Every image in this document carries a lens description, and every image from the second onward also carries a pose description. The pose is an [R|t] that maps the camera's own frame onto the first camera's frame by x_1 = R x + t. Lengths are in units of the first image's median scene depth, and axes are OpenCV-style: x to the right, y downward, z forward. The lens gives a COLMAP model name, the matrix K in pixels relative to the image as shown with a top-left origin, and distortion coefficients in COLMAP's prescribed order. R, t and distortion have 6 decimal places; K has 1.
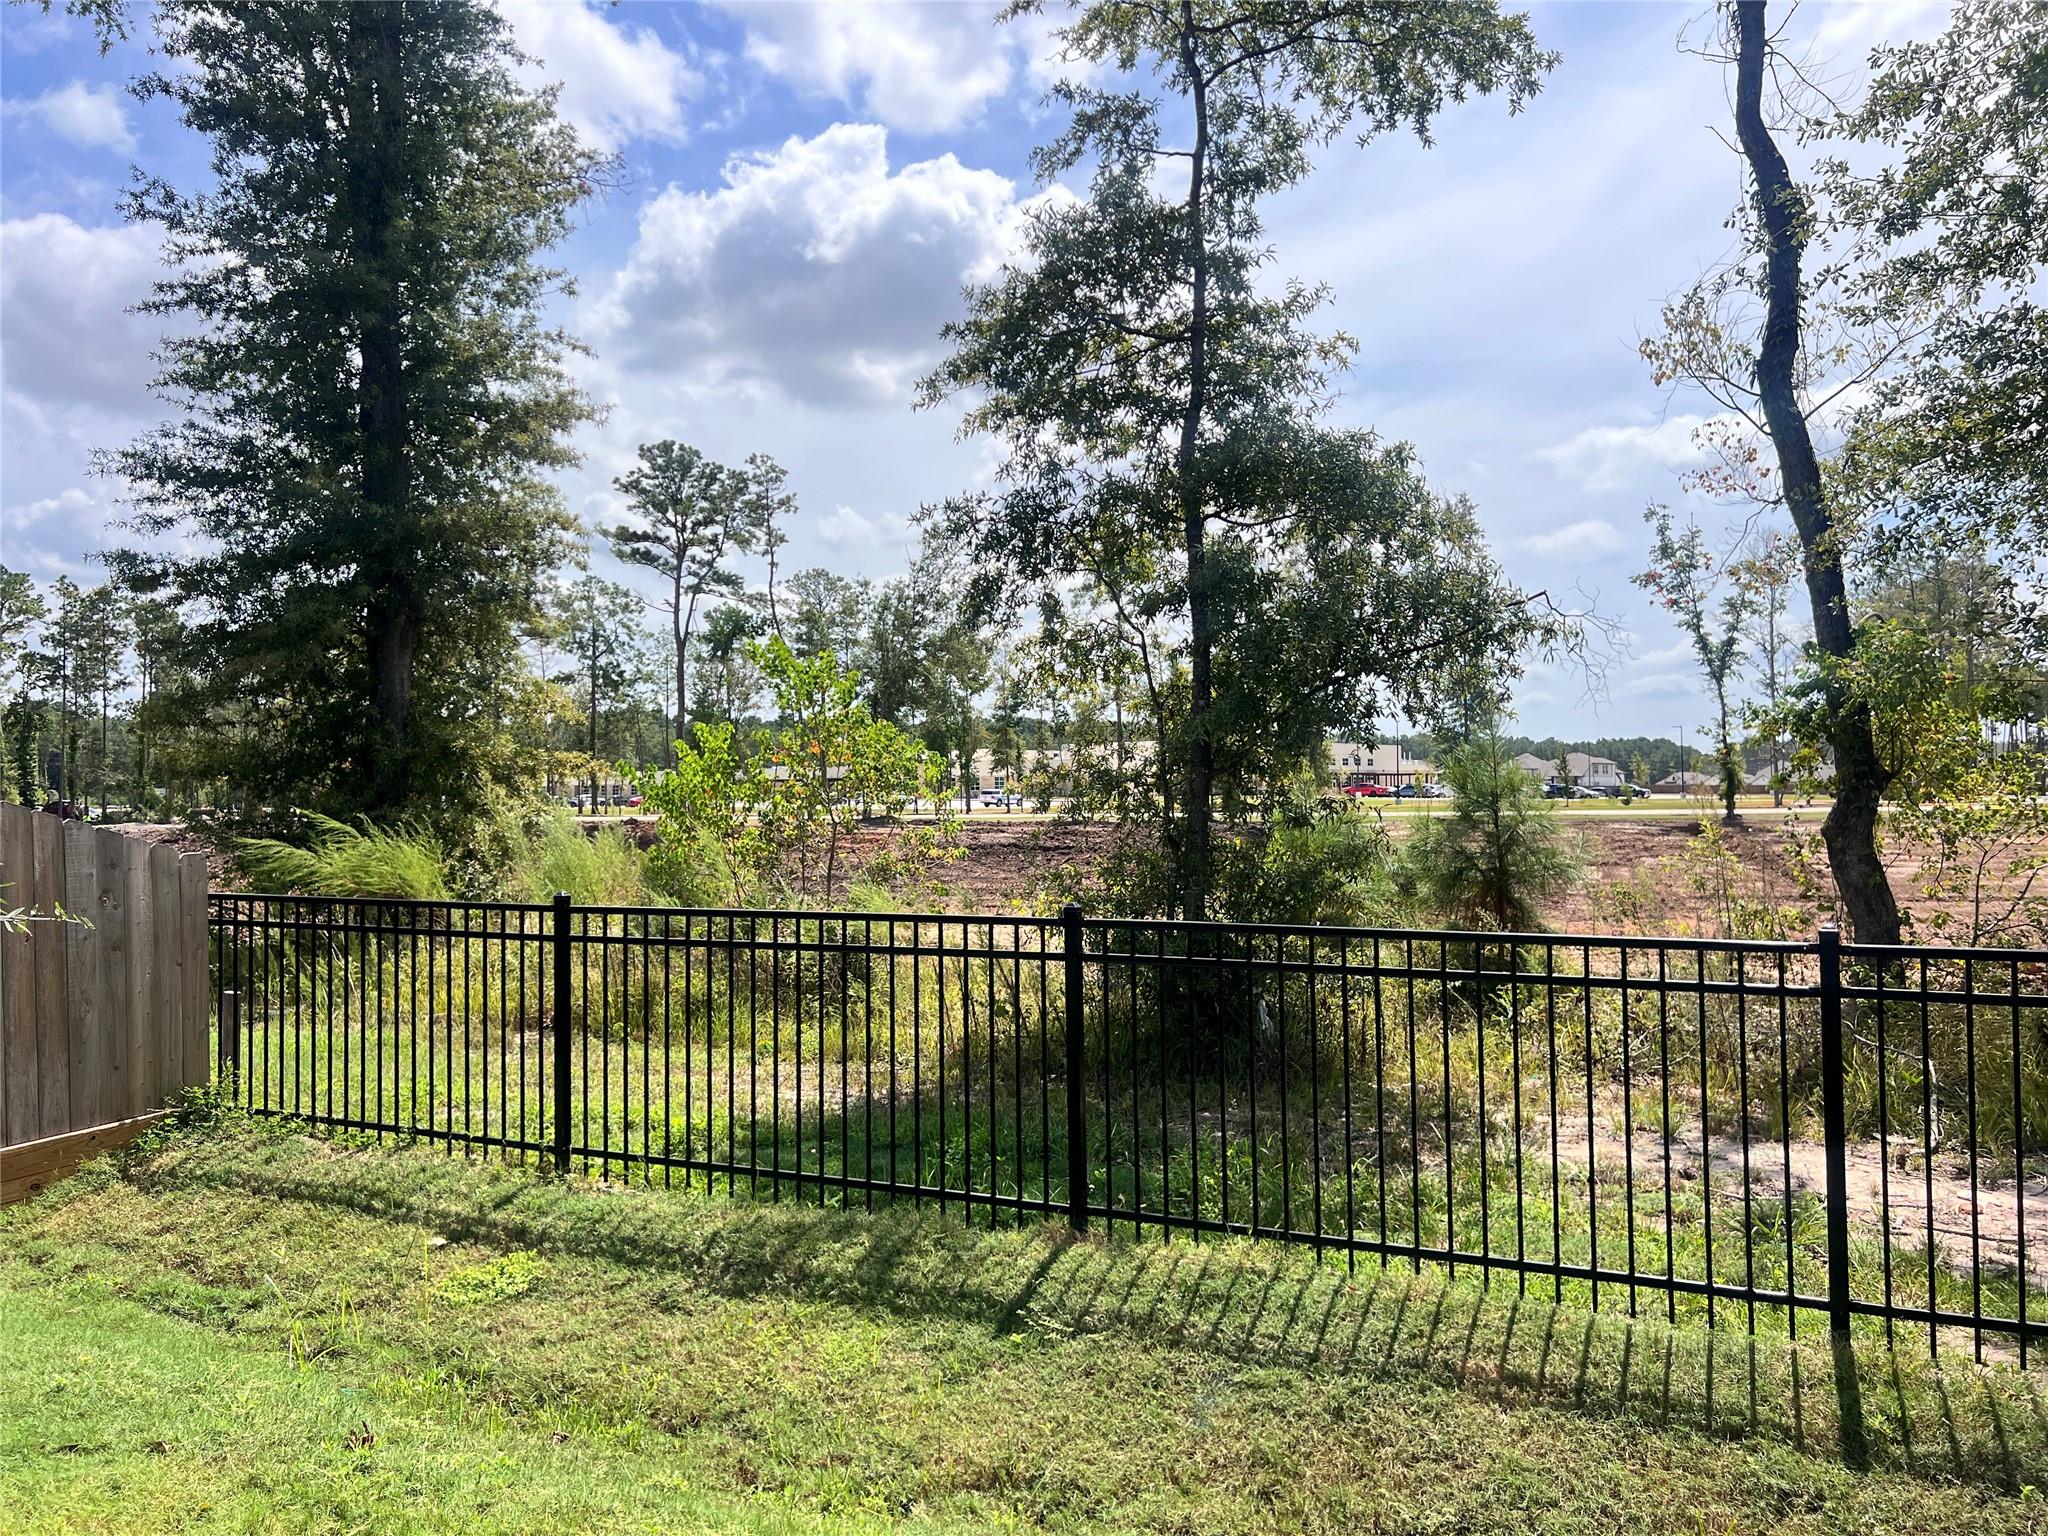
lens RADIAL K [[1465.0, 0, 1024.0], [0, 1465.0, 768.0], [0, 0, 1]] dist [0.156200, -0.231552]
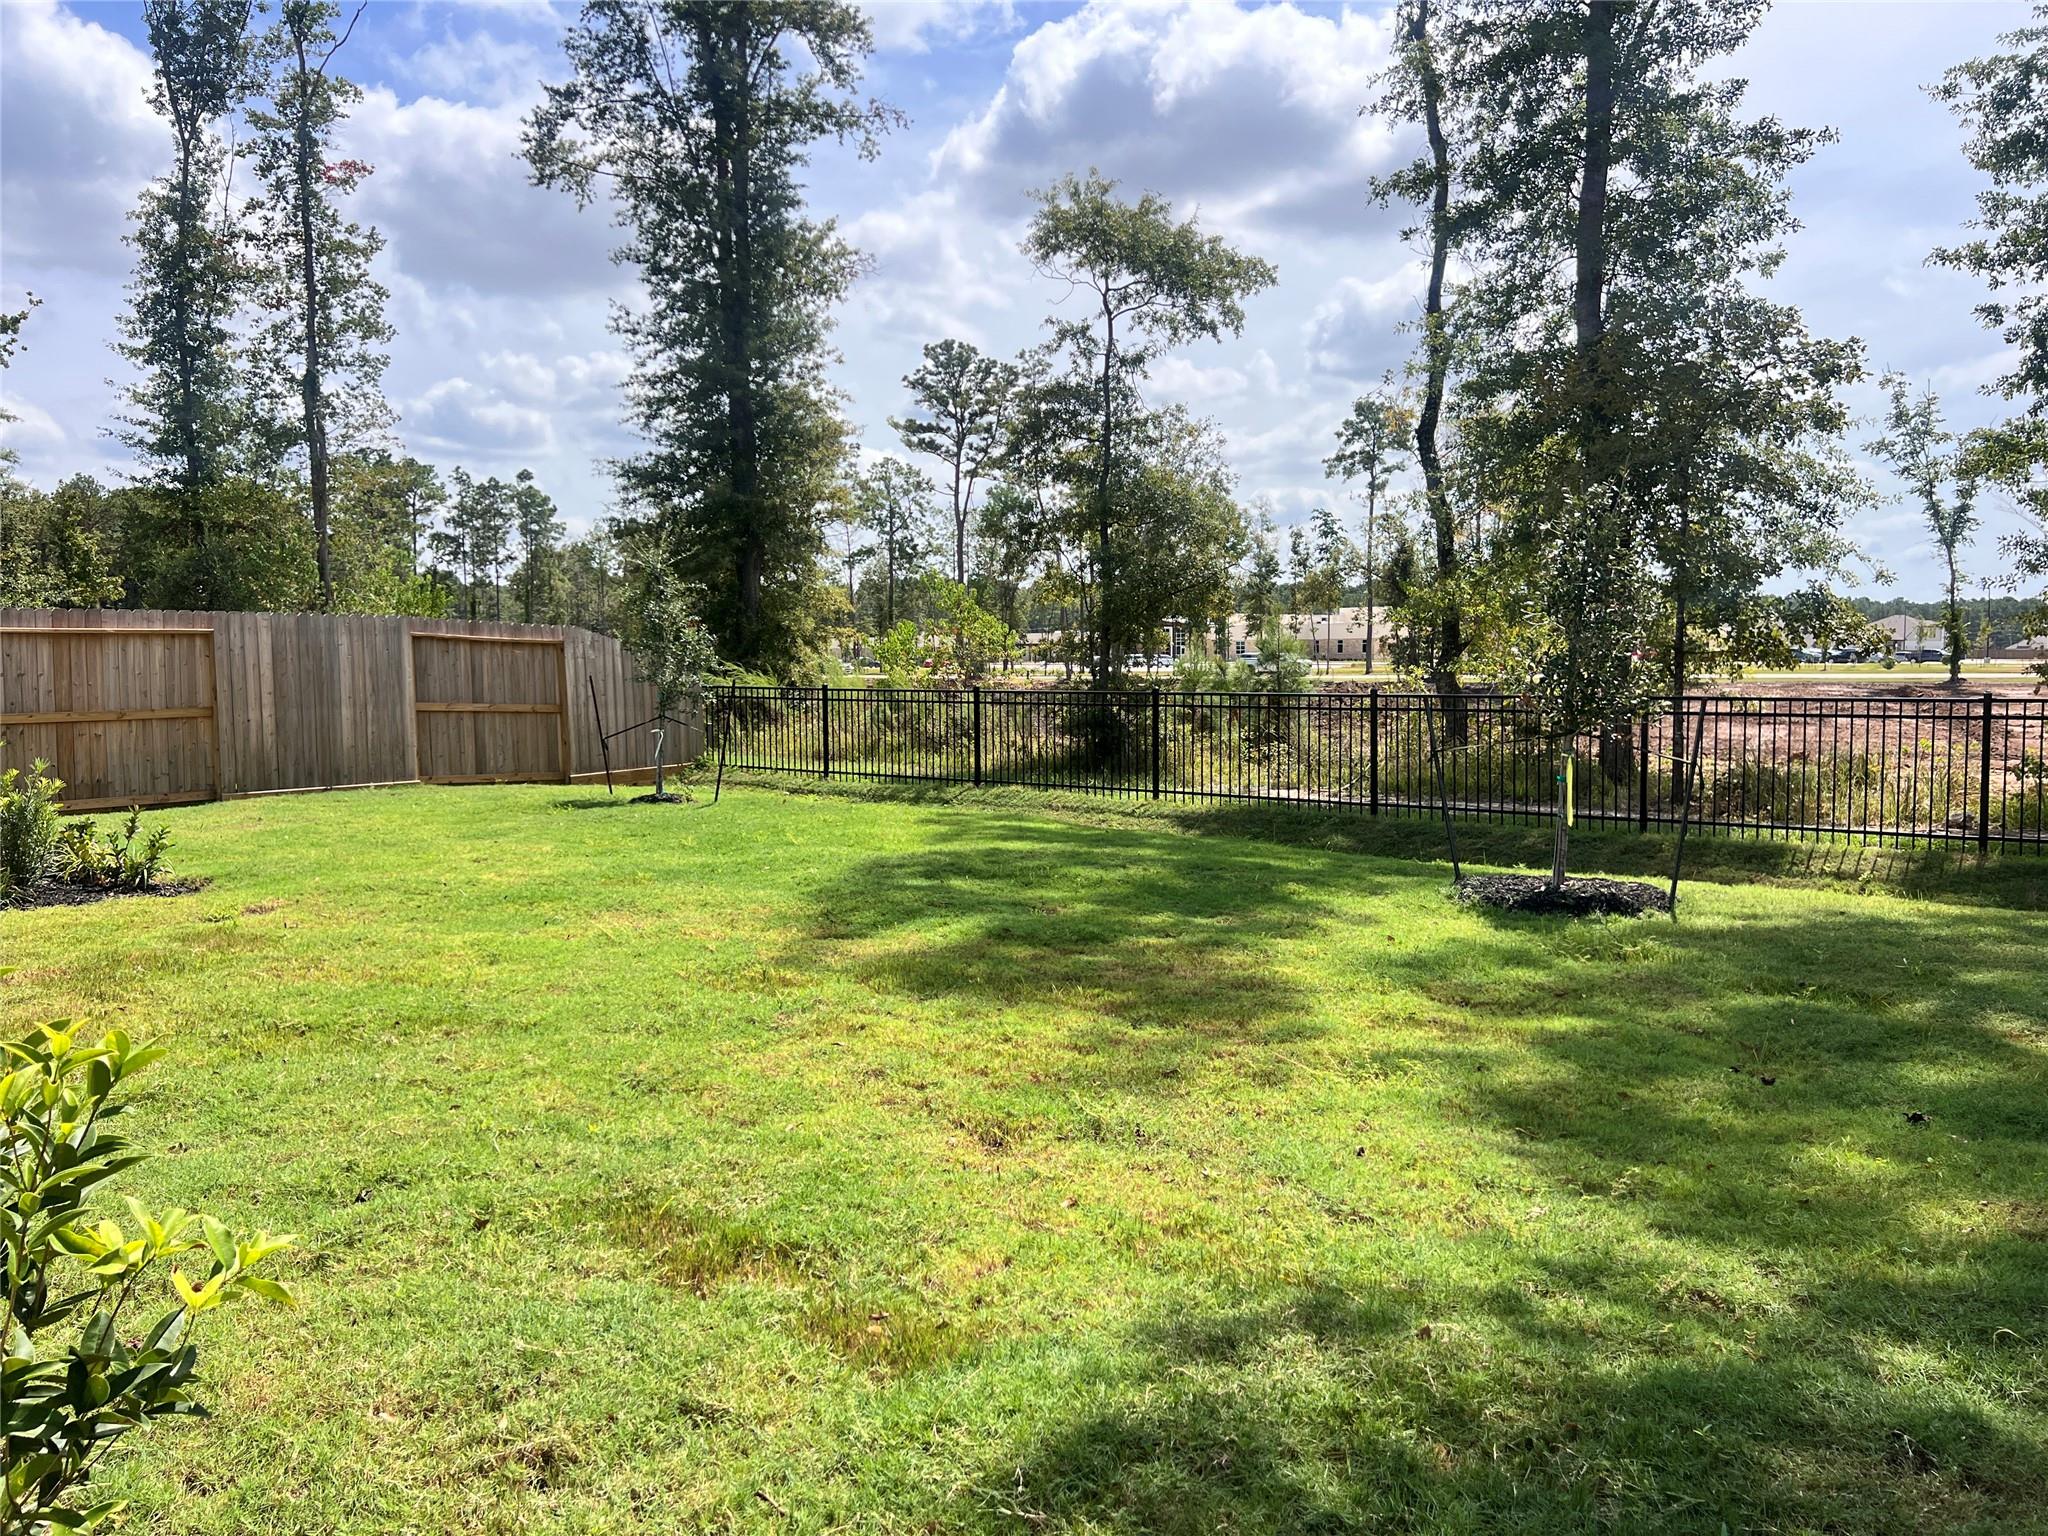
lens RADIAL K [[1465.0, 0, 1024.0], [0, 1465.0, 768.0], [0, 0, 1]] dist [0.156200, -0.231552]
pose [[0.980533, 0.020074, -0.195327, 0.040733], [-0.002029, 0.995743, 0.092147, -0.001095], [0.196346, -0.089957, 0.976400, -0.111322]]
